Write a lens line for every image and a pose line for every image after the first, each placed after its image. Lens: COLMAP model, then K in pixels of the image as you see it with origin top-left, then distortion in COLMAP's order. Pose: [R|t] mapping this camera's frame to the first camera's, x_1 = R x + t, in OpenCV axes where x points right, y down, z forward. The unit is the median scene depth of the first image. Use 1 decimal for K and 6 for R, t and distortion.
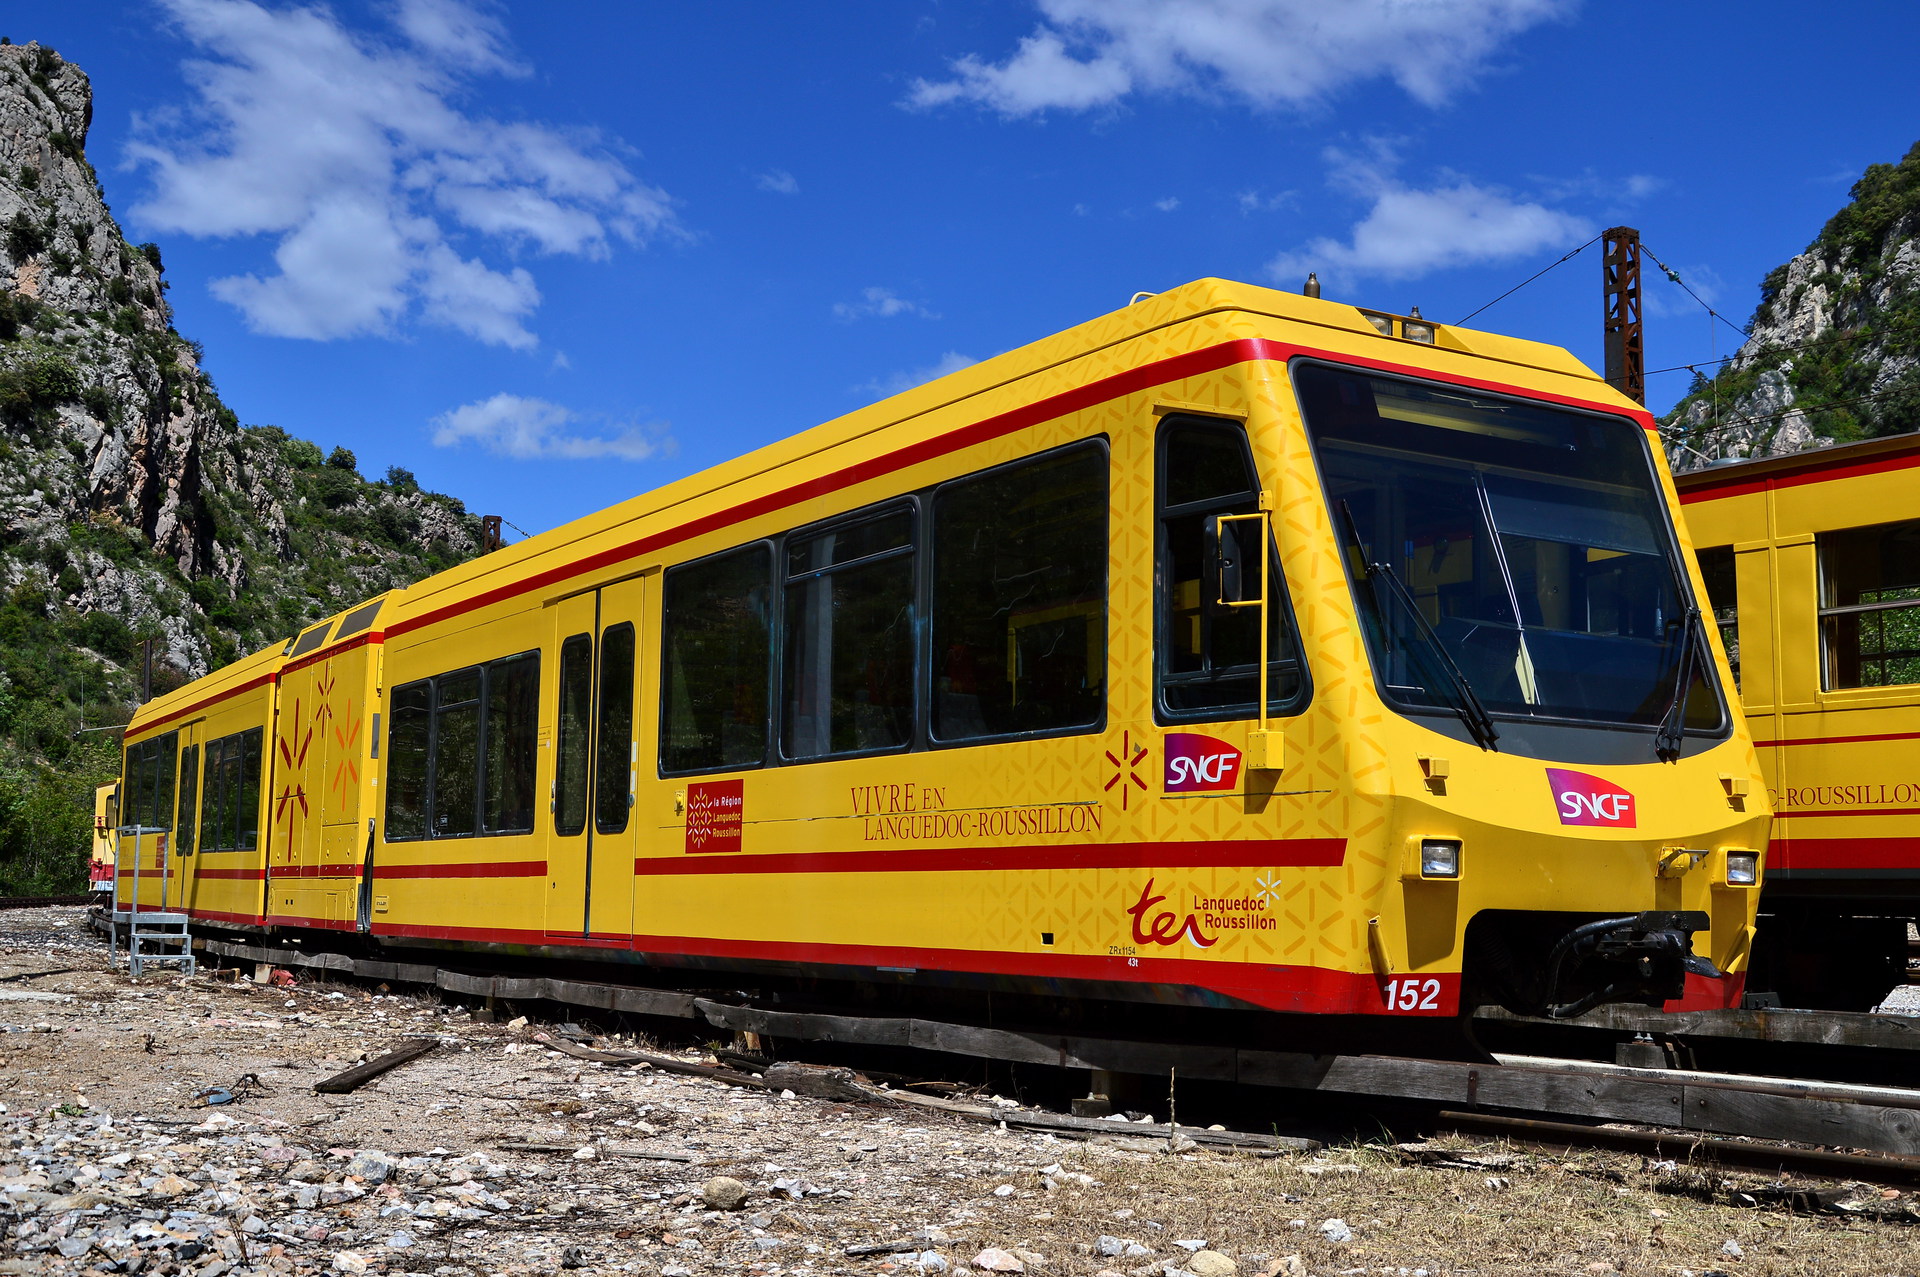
lens RADIAL K [[2512.7, 0, 960.0], [0, 2512.7, 638.5], [0, 0, 1]] dist [-0.013631, -0.003040]
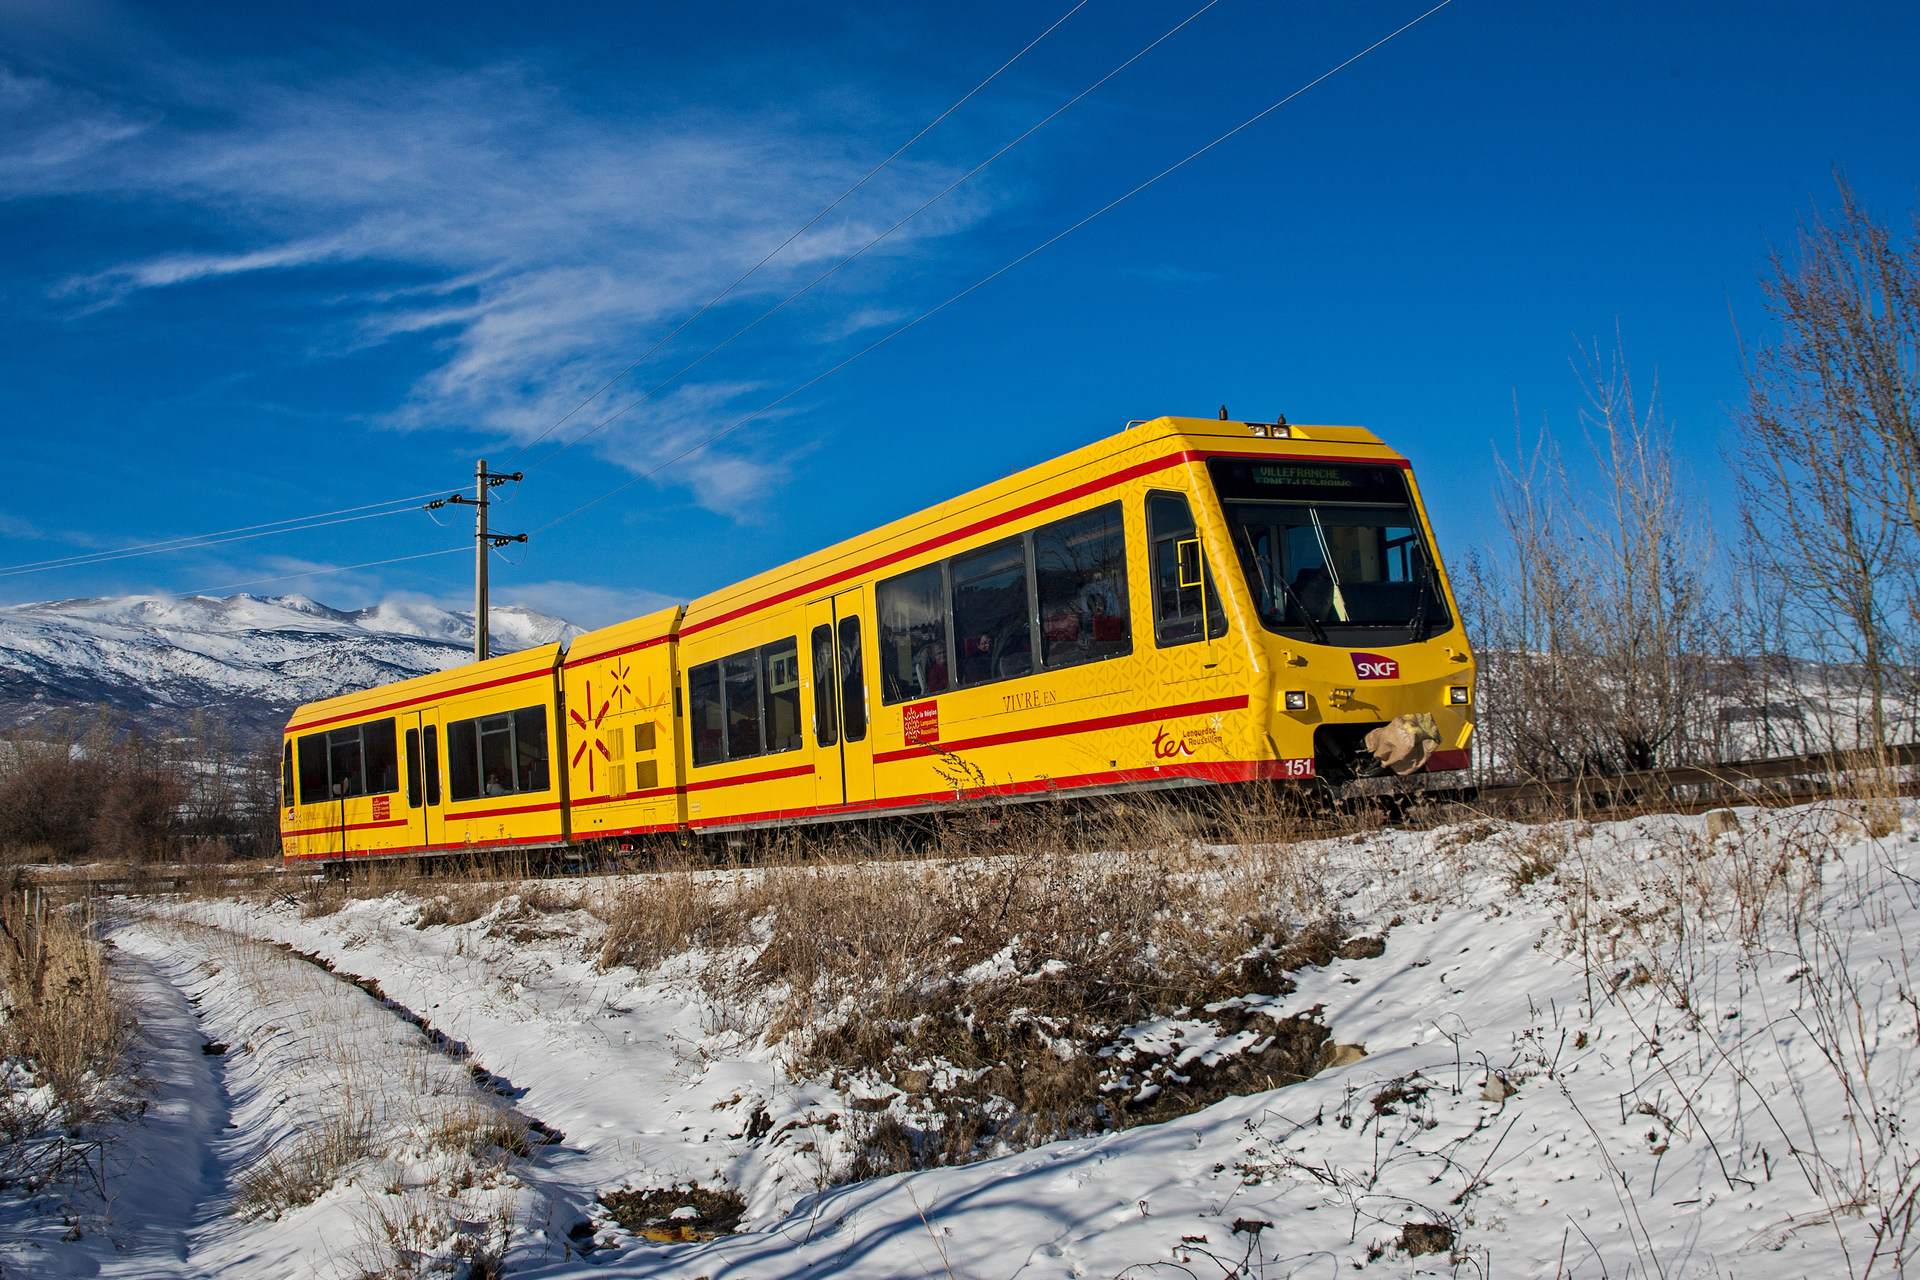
lens RADIAL K [[2246.8, 0, 960.0], [0, 2246.8, 640.0], [0, 0, 1]] dist [-0.012073, -0.002257]
pose [[0.995591, -0.085326, -0.038967, -0.007550], [0.086107, 0.996108, 0.018832, -0.018012], [0.037208, -0.022104, 0.999063, -0.747671]]
